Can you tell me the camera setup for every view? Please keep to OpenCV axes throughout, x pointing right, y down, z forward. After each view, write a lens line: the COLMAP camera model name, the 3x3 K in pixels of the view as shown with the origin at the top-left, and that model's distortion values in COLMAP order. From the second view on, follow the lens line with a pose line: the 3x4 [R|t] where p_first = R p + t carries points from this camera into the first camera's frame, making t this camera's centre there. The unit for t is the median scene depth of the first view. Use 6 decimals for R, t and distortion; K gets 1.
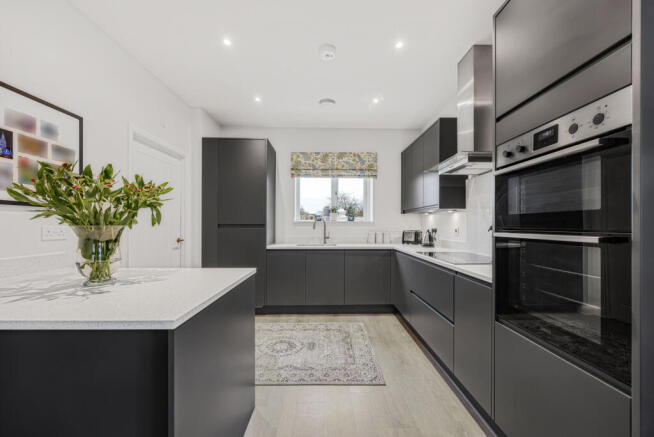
lens RADIAL K [[254.8, 0, 326.3], [0, 254.8, 225.5], [0, 0, 1]] dist [-0.000389, -0.000010]
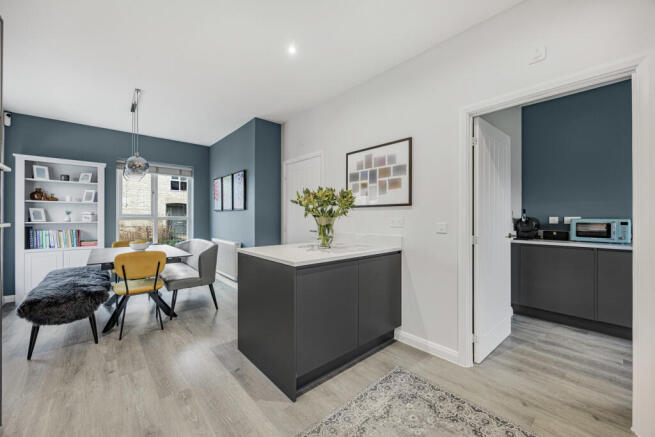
lens RADIAL K [[255.2, 0, 322.7], [0, 255.2, 219.3], [0, 0, 1]] dist [-0.000389, -0.000010]
pose [[-0.756383, 0.004200, -0.654115, 0.219345], [-0.002896, 0.999948, 0.009770, -0.001862], [0.654122, 0.009284, -0.756332, 1.365826]]
